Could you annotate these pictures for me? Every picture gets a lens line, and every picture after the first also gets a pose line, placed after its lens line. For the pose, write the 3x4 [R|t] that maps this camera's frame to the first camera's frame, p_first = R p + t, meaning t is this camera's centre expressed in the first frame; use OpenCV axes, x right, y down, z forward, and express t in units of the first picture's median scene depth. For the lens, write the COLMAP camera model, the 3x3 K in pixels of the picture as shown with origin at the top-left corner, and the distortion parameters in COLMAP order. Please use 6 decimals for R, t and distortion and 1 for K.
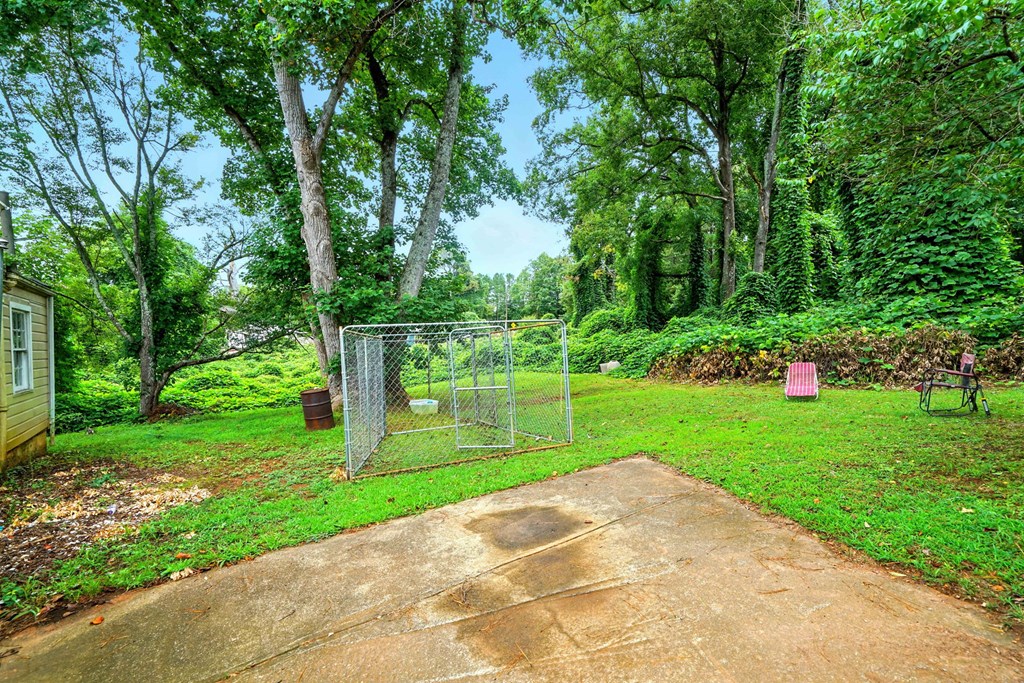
lens RADIAL K [[455.0, 0, 511.9], [0, 455.0, 346.0], [0, 0, 1]] dist [0.001021, 0.000198]
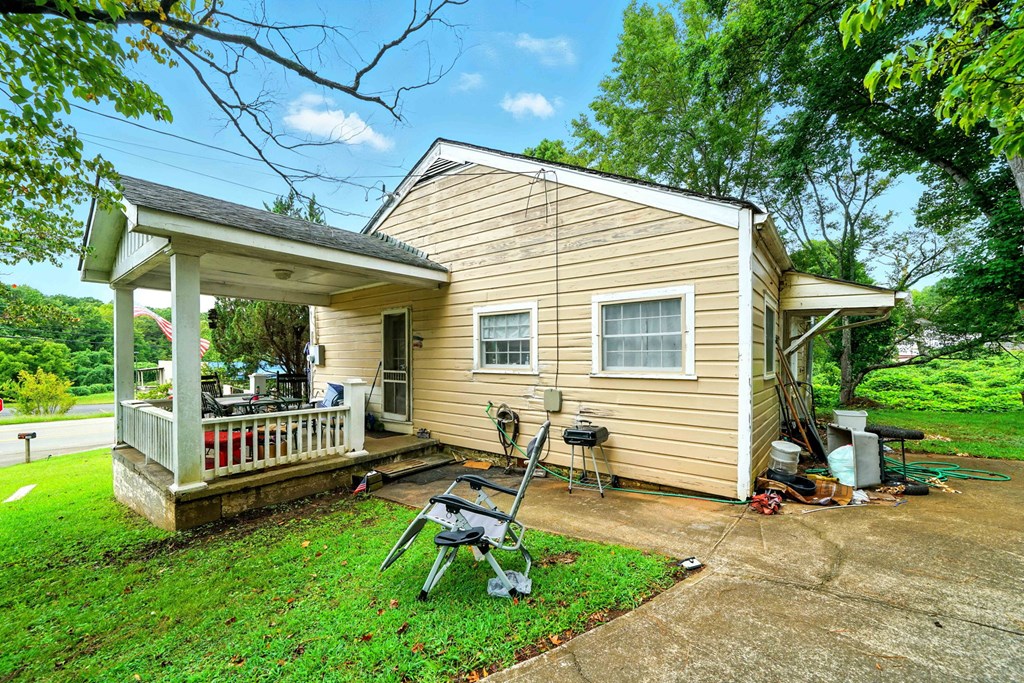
lens RADIAL K [[411.4, 0, 505.2], [0, 411.4, 363.1], [0, 0, 1]] dist [0.002129, 0.000315]
pose [[0.268325, 0.019197, -0.963137, 0.105691], [0.001783, 0.999790, 0.020424, 0.002370], [0.963327, -0.007197, 0.268234, -0.296478]]
